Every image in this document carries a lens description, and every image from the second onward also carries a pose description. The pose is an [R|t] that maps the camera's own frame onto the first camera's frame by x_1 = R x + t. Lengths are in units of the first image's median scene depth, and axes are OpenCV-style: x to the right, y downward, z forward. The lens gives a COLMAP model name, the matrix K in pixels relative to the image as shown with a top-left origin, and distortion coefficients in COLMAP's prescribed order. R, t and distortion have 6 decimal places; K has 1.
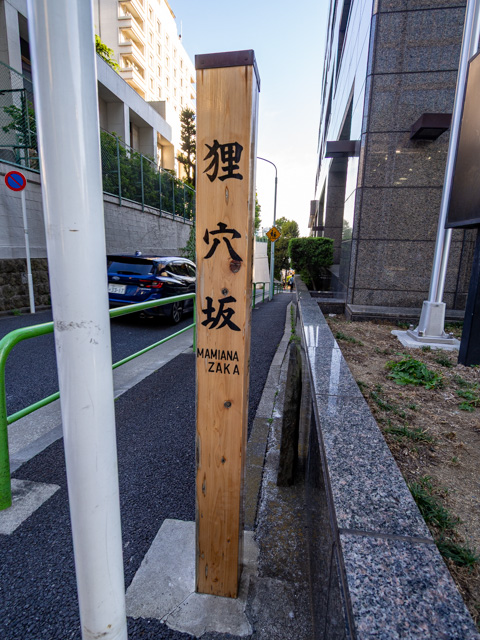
lens RADIAL K [[338.3, 0, 240.0], [0, 338.3, 320.0], [0, 0, 1]] dist [-0.000860, -0.000703]
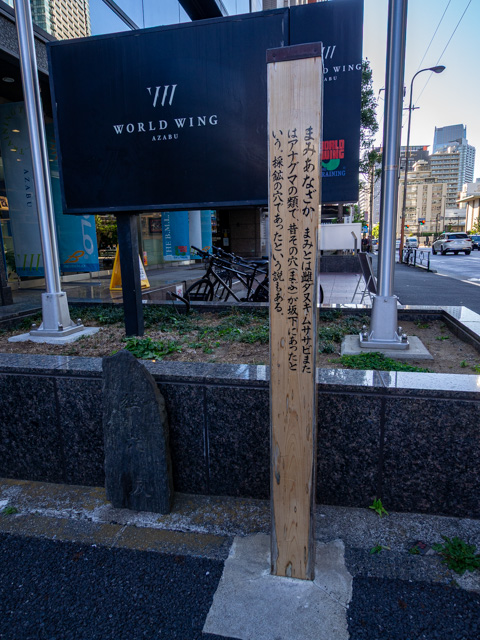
lens RADIAL K [[396.8, 0, 240.0], [0, 396.8, 320.0], [0, 0, 1]] dist [0.002947, 0.000779]
pose [[0.074339, -0.215787, 0.973607, -0.992991], [0.225432, 0.954672, 0.194377, -0.166083], [-0.971419, 0.205032, 0.119615, 0.821337]]
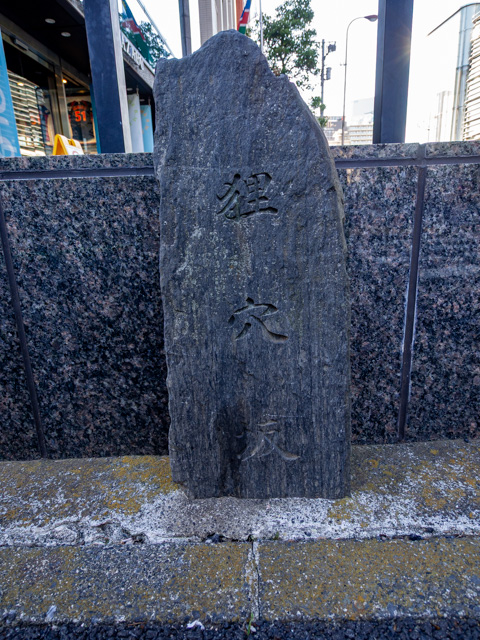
lens RADIAL K [[396.8, 0, 240.0], [0, 396.8, 320.0], [0, 0, 1]] dist [0.002947, 0.000779]
pose [[-0.104064, -0.281643, 0.953859, -0.274599], [0.231094, 0.925971, 0.298620, 0.255098], [-0.967350, 0.251506, -0.031274, 1.441959]]
